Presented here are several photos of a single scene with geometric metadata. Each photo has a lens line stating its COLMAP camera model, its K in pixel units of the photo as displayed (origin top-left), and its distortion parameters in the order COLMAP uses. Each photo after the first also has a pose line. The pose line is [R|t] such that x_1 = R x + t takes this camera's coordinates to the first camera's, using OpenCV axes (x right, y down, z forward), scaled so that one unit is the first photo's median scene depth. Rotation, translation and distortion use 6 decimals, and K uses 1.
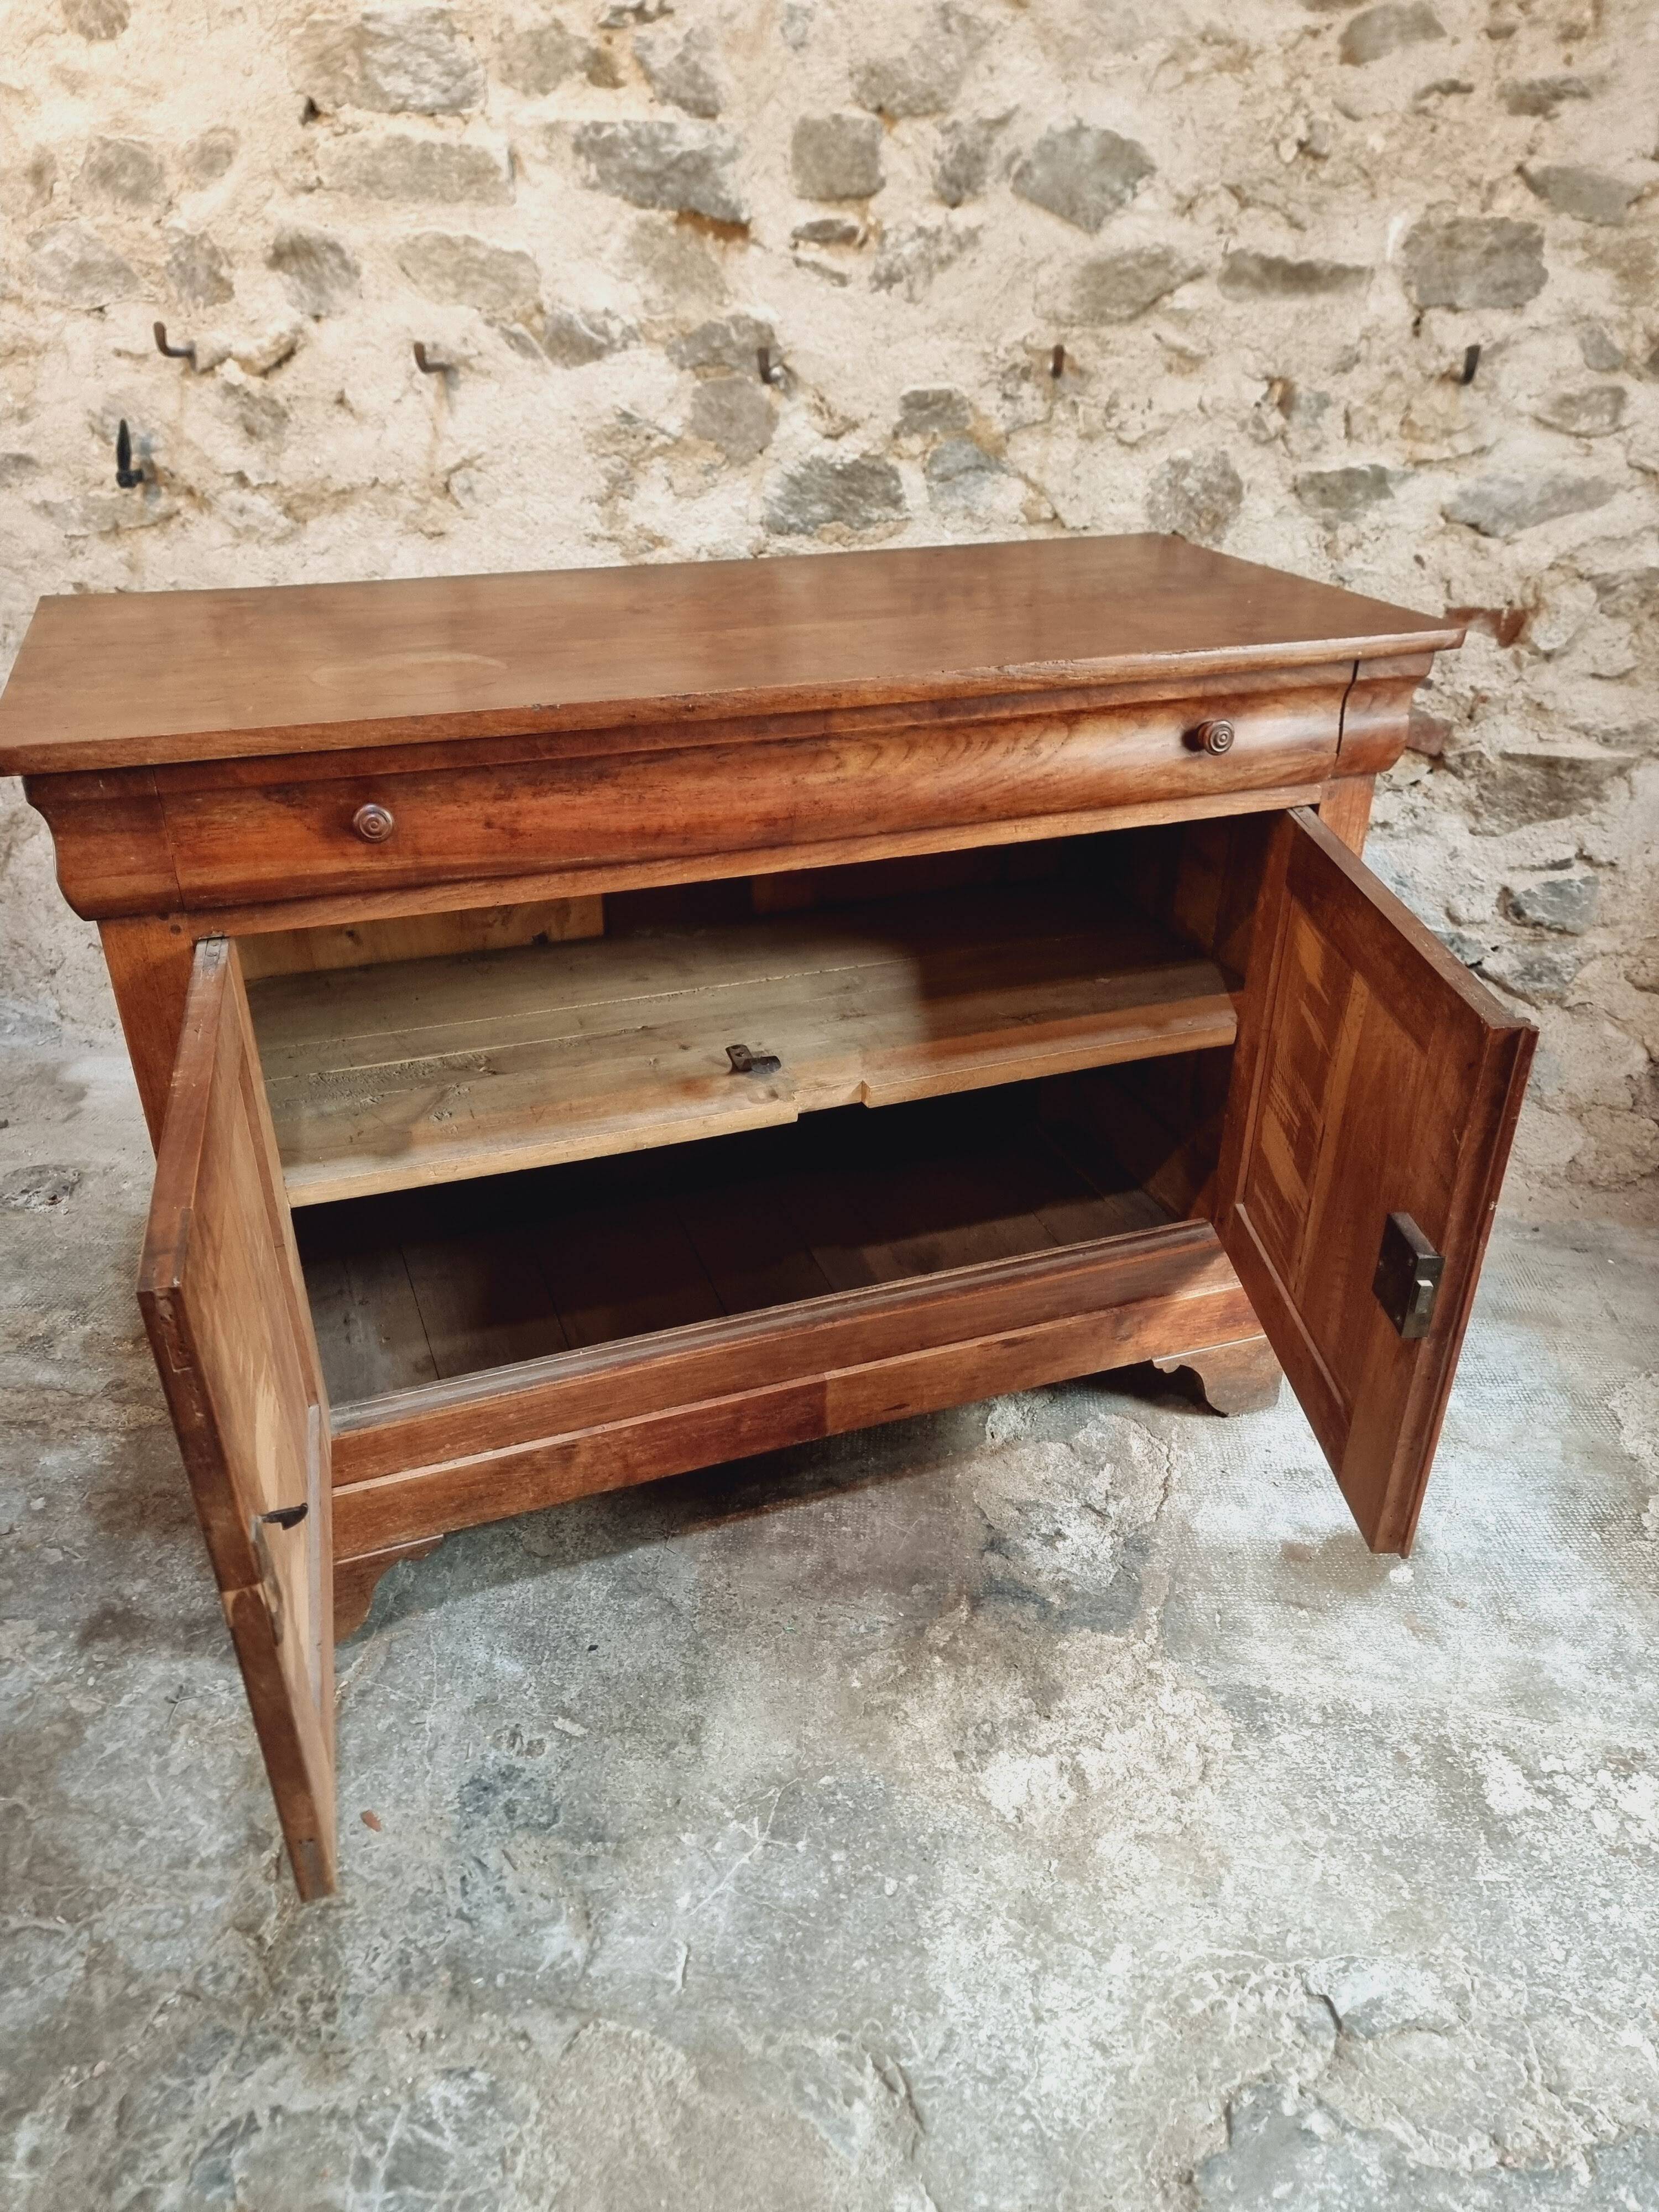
lens RADIAL K [[1554.1, 0, 830.7], [0, 1554.1, 1107.7], [0, 0, 1]] dist [0.066116, -0.064114]
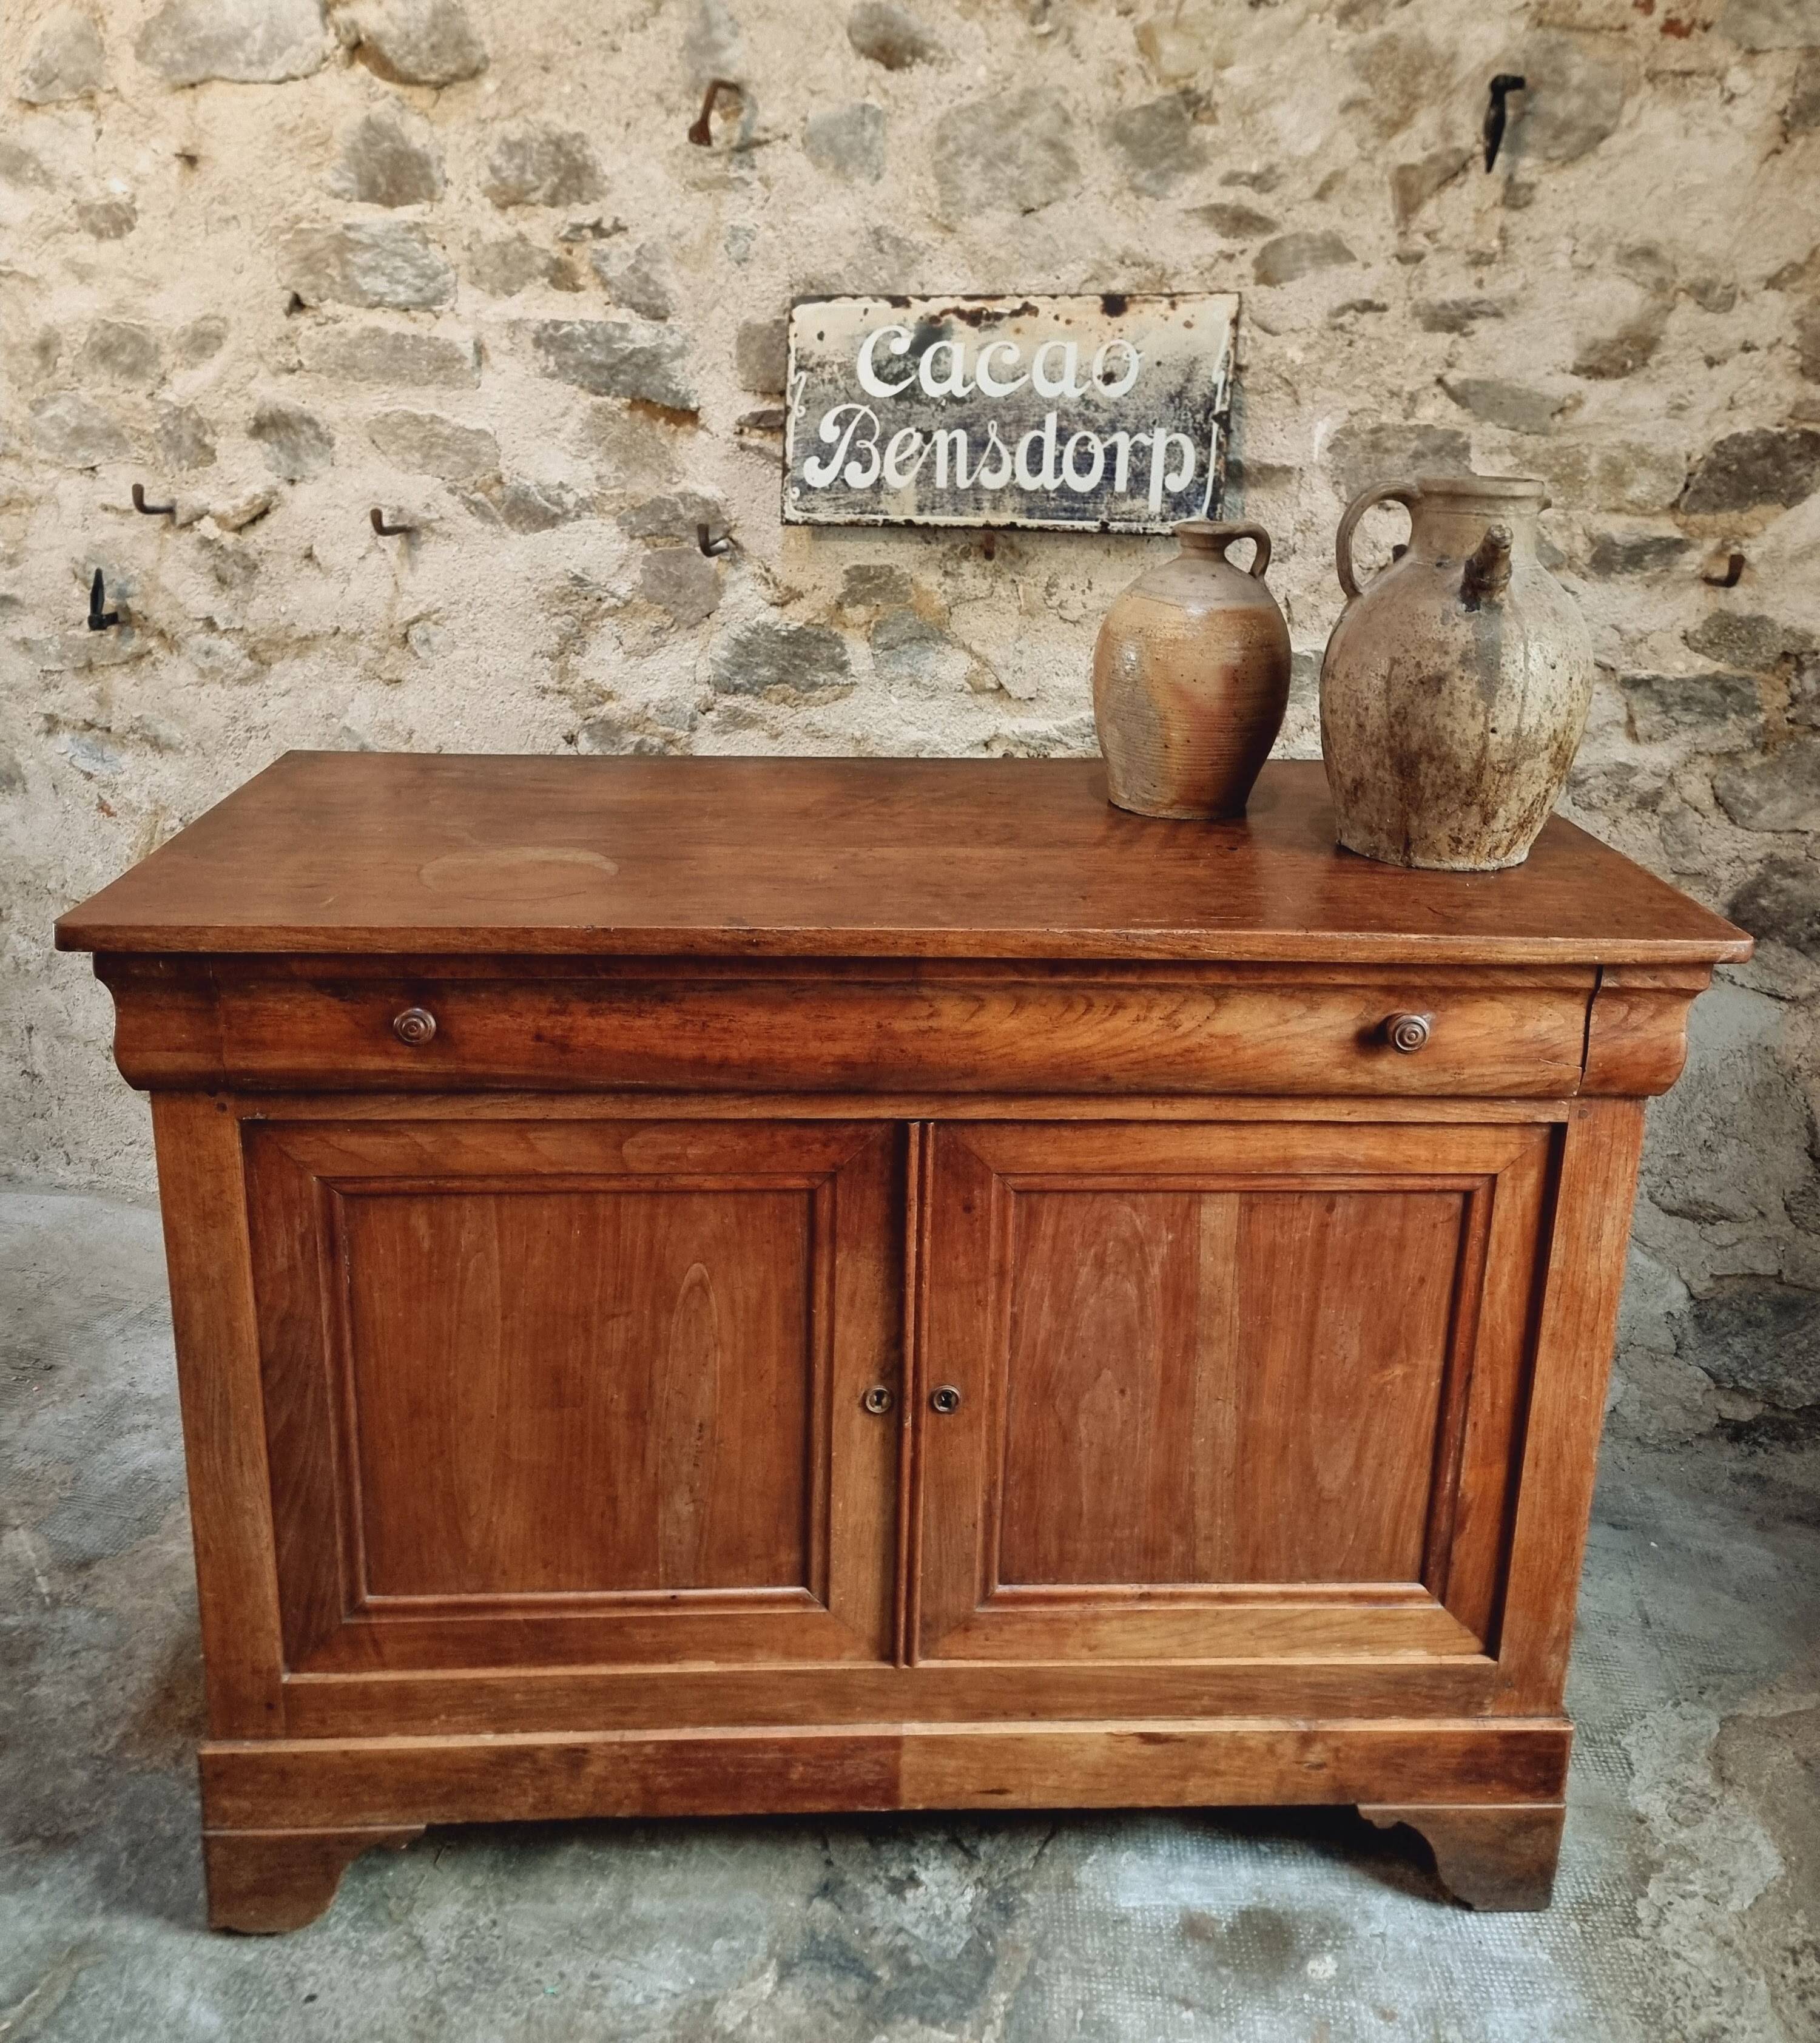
lens RADIAL K [[1693.3, 0, 892.0], [0, 1693.3, 836.3], [0, 0, 1]] dist [0.066245, -0.057404]
pose [[0.996985, 0.033517, -0.069978, 0.170449], [-0.048287, 0.973976, -0.221448, -0.056770], [0.060735, 0.224159, 0.972658, -0.004976]]
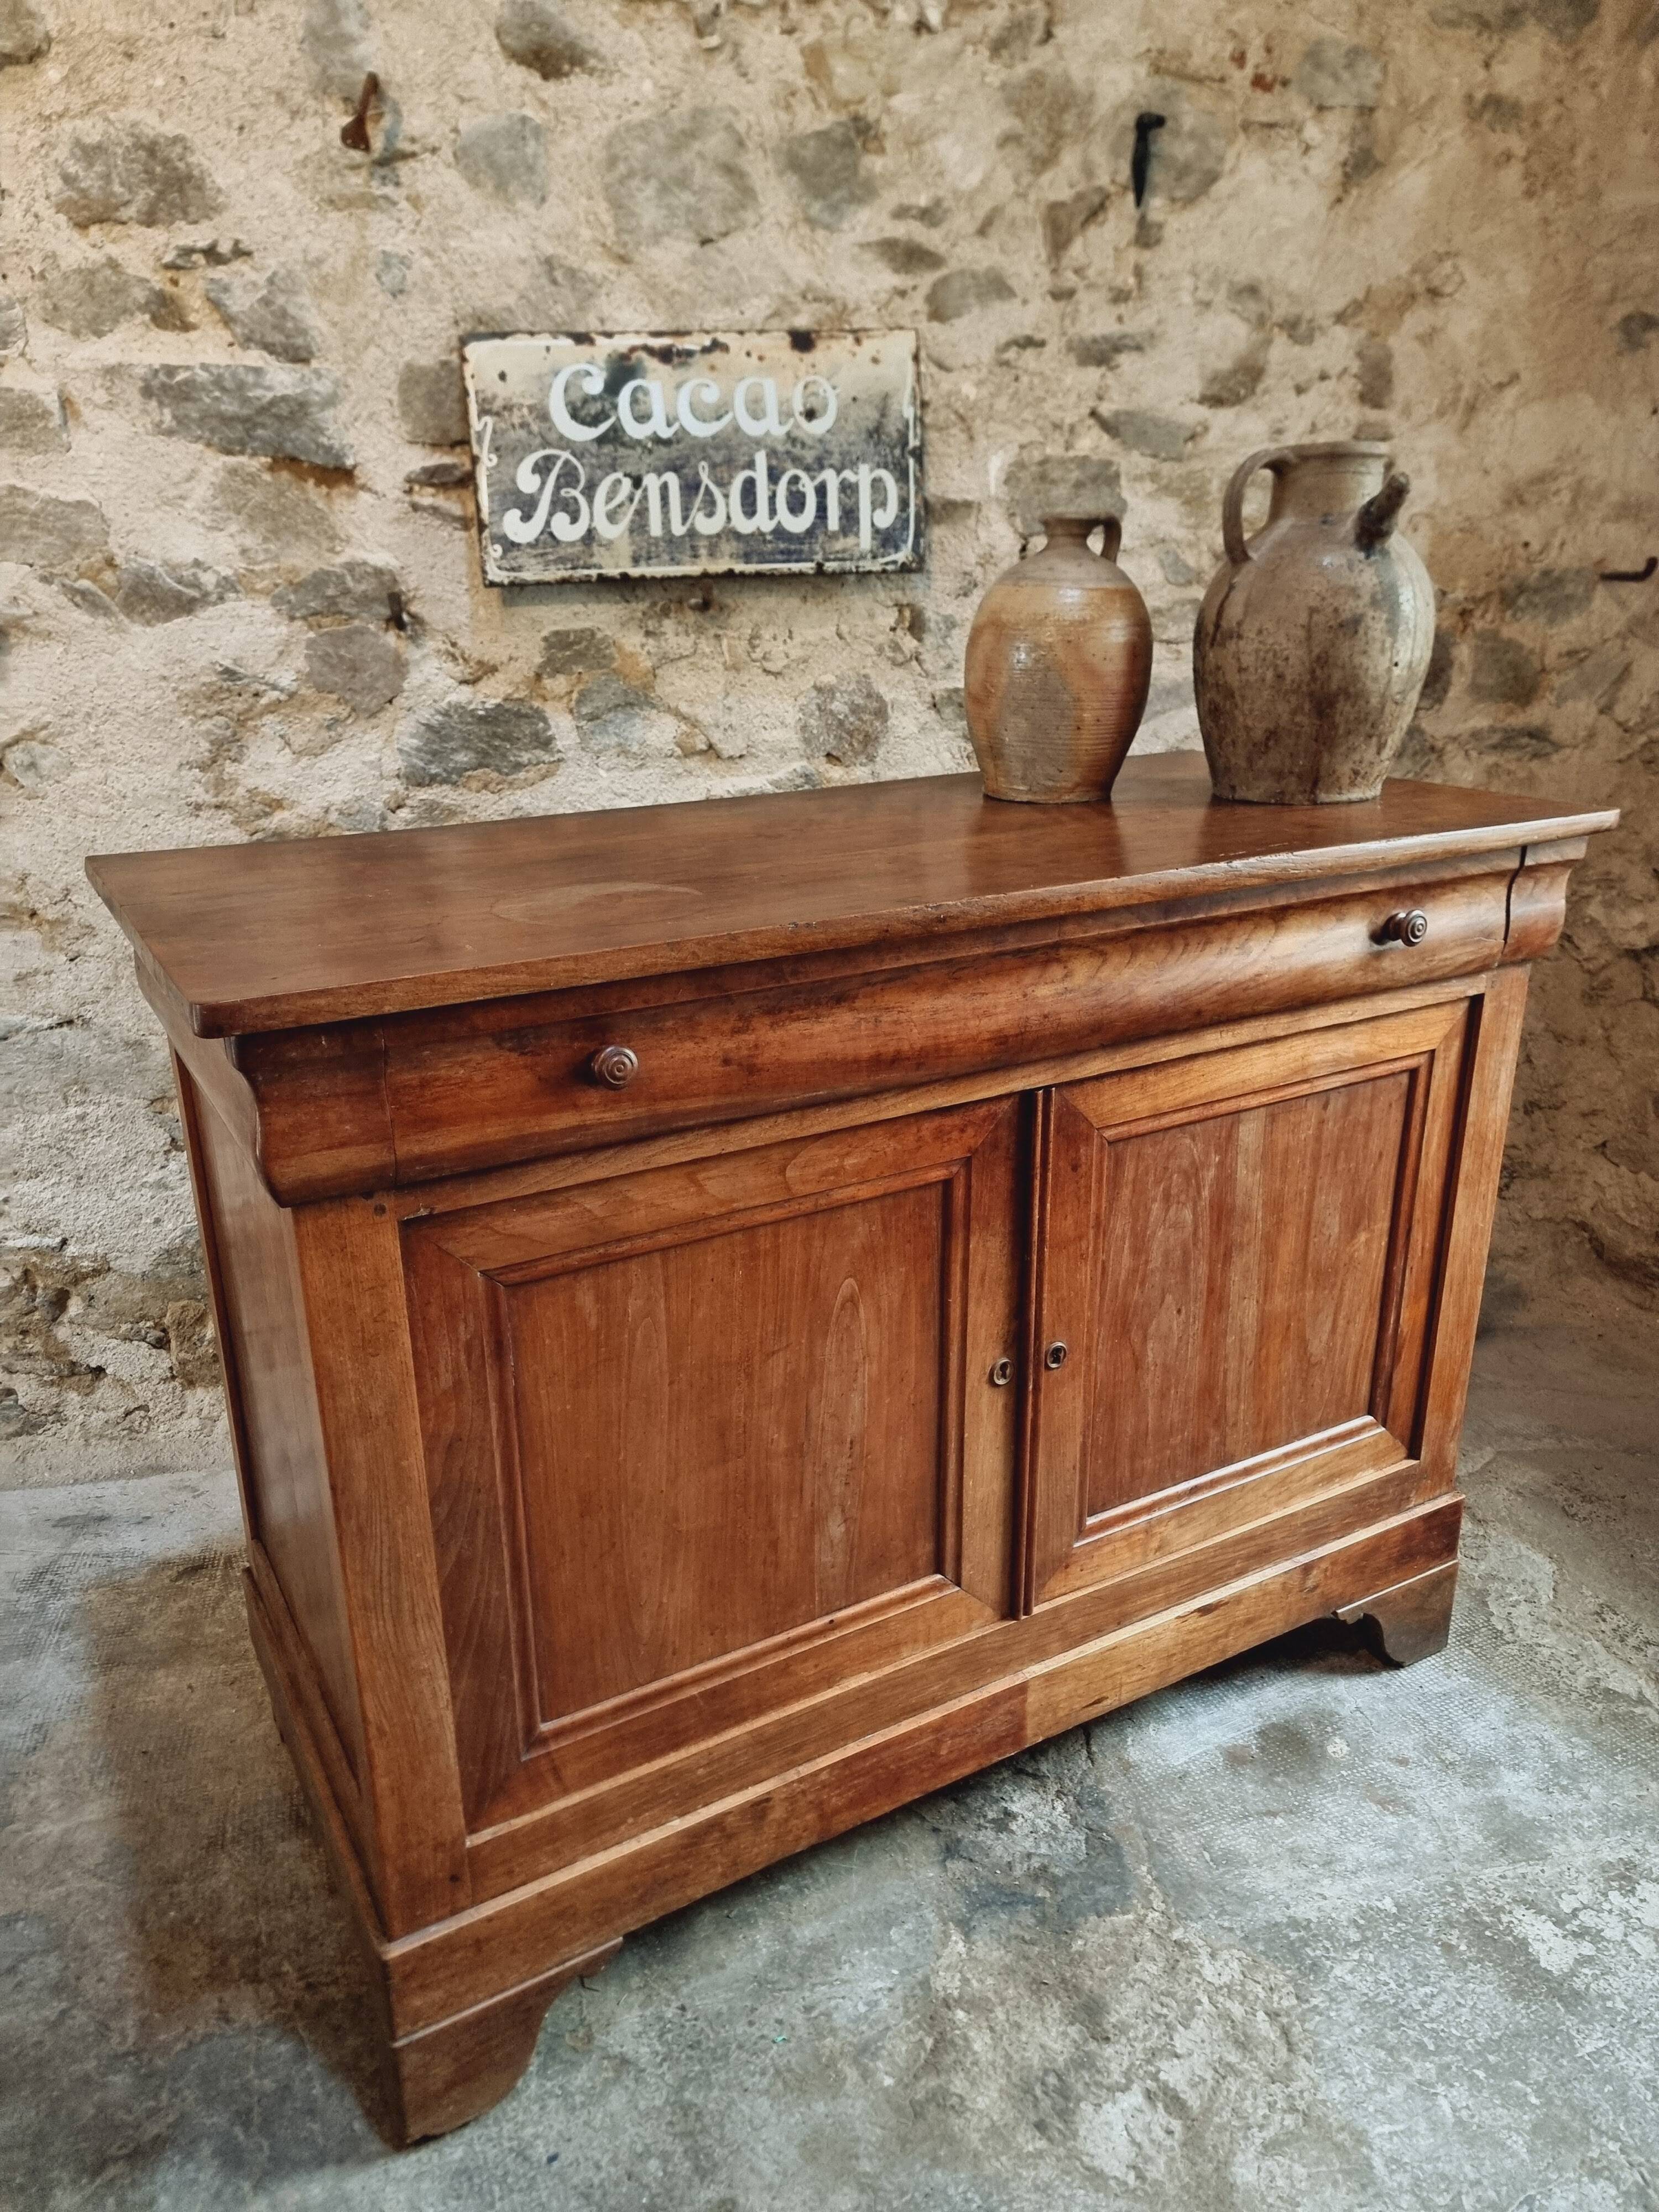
lens RADIAL K [[1541.5, 0, 793.5], [0, 1541.5, 1114.2], [0, 0, 1]] dist [0.065415, -0.063642]
pose [[0.926629, -0.150476, 0.344551, -0.198310], [0.202287, 0.972006, -0.119521, -0.029744], [-0.316921, 0.180450, 0.931128, 0.136331]]
